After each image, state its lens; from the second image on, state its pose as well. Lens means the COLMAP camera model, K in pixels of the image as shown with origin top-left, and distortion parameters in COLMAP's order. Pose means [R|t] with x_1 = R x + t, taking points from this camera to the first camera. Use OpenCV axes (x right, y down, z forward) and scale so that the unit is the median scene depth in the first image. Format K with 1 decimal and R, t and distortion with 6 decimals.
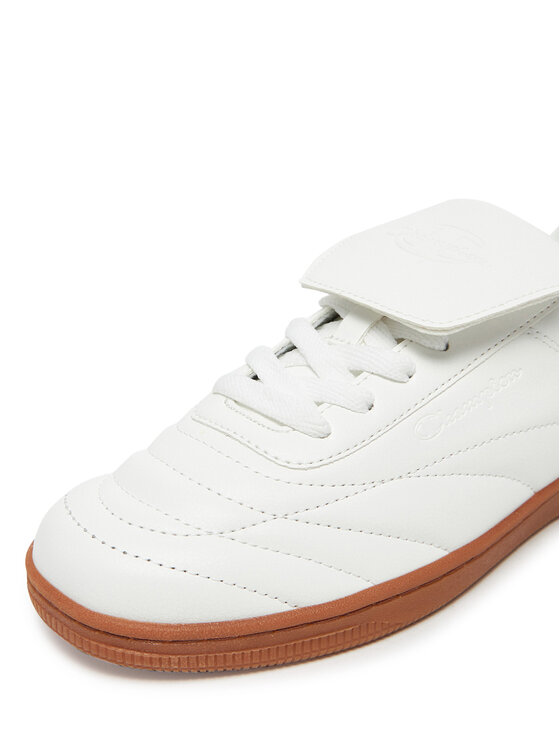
lens RADIAL K [[969.8, 0, 280.0], [0, 969.8, 373.0], [0, 0, 1]] dist [0.021992, 0.011182]
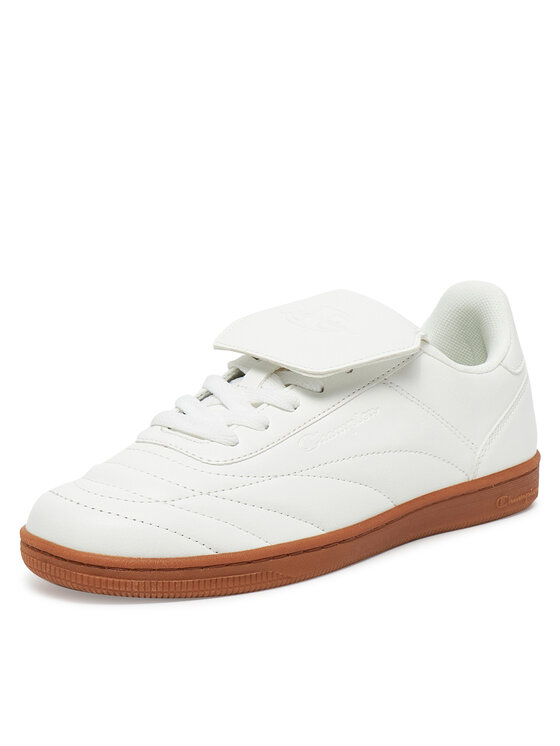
lens RADIAL K [[1353.3, 0, 280.0], [0, 1353.3, 373.0], [0, 0, 1]] dist [-0.019750, 0.014506]
pose [[0.996256, -0.009946, 0.085873, -0.054824], [0.023780, 0.986567, -0.161617, 0.275078], [-0.083112, 0.163054, 0.983110, -0.938309]]
